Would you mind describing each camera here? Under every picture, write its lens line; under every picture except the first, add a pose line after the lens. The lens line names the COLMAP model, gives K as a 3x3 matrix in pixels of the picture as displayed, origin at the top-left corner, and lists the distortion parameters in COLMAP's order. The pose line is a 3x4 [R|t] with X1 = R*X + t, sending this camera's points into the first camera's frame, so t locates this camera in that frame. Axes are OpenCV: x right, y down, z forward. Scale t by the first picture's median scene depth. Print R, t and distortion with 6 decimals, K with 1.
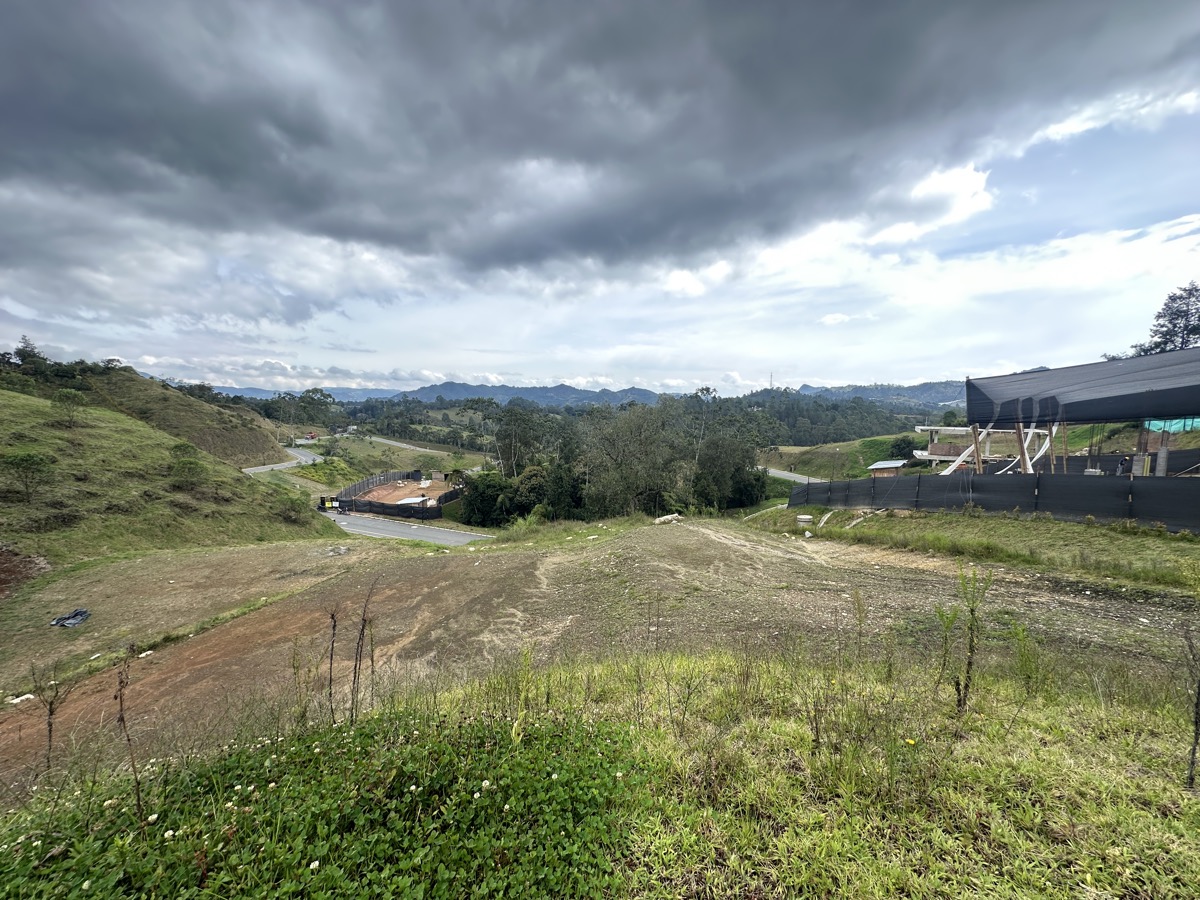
lens RADIAL K [[484.3, 0, 600.2], [0, 484.3, 452.2], [0, 0, 1]] dist [-0.002604, -0.000415]
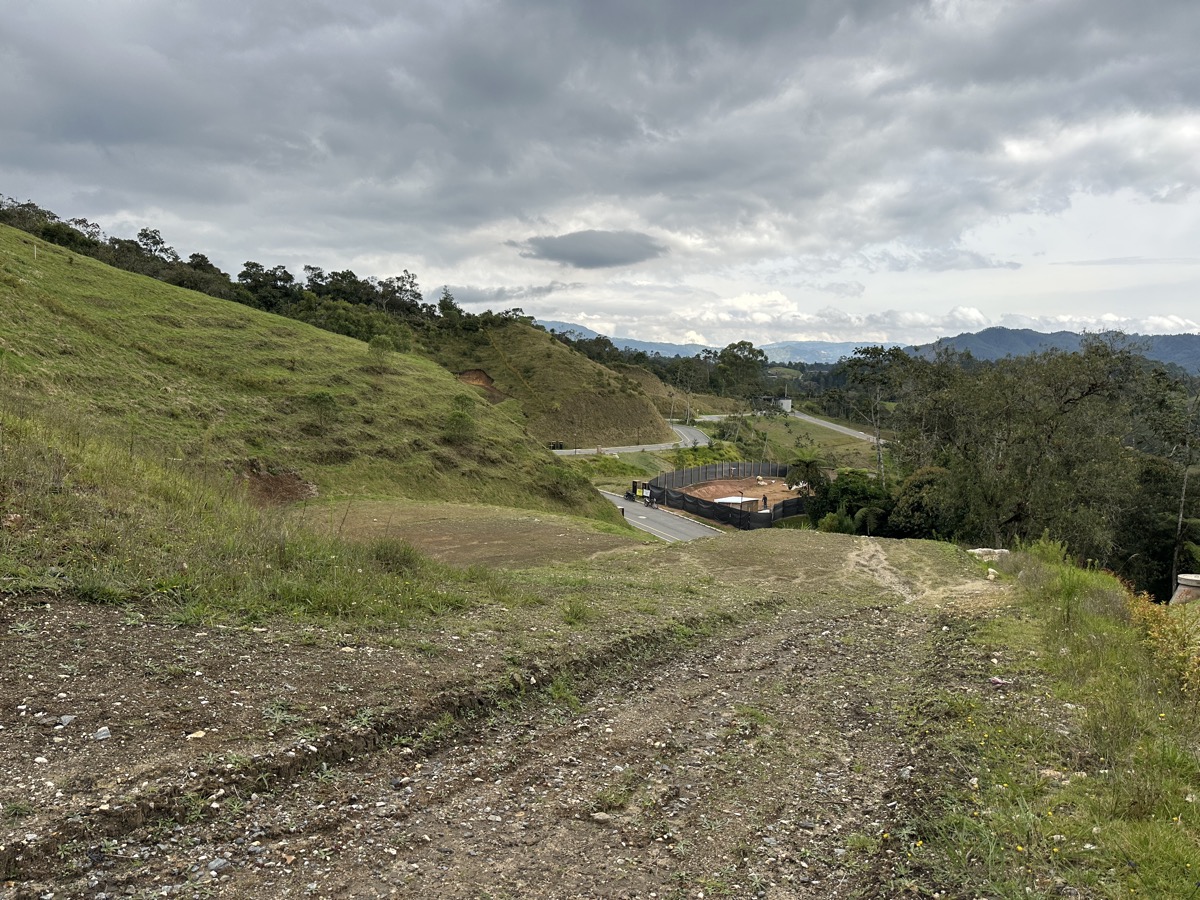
lens RADIAL K [[847.4, 0, 597.7], [0, 847.4, 448.6], [0, 0, 1]] dist [0.077527, -0.001153]
pose [[0.737894, 0.072690, -0.670990, 0.244991], [-0.077956, 0.996709, 0.022247, 0.016756], [0.670399, 0.035892, 0.741132, -0.005402]]
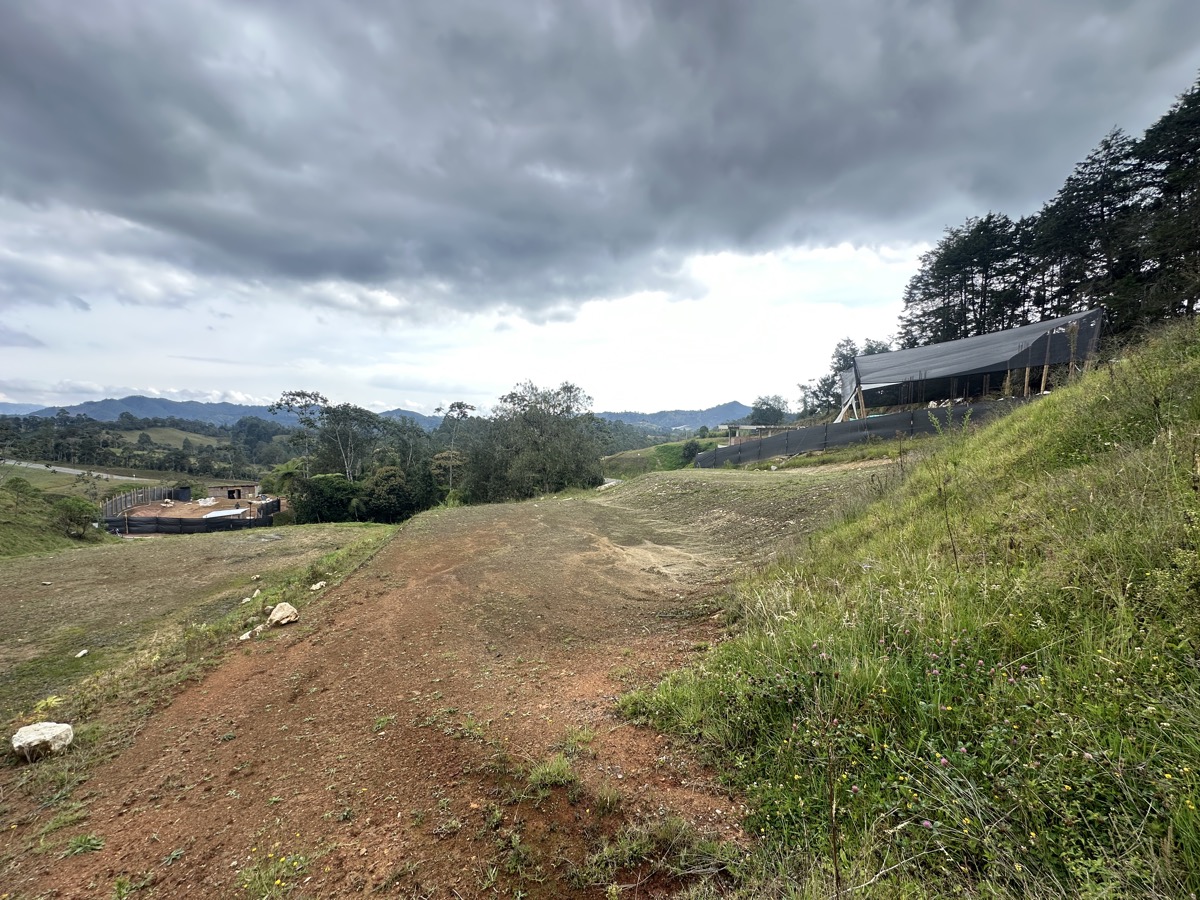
lens RADIAL K [[484.3, 0, 594.9], [0, 484.3, 461.2], [0, 0, 1]] dist [-0.002604, -0.000415]
pose [[0.892564, -0.022158, 0.450376, -0.207547], [0.037652, 0.998966, -0.025471, 0.058948], [-0.449346, 0.039692, 0.892475, 0.018192]]
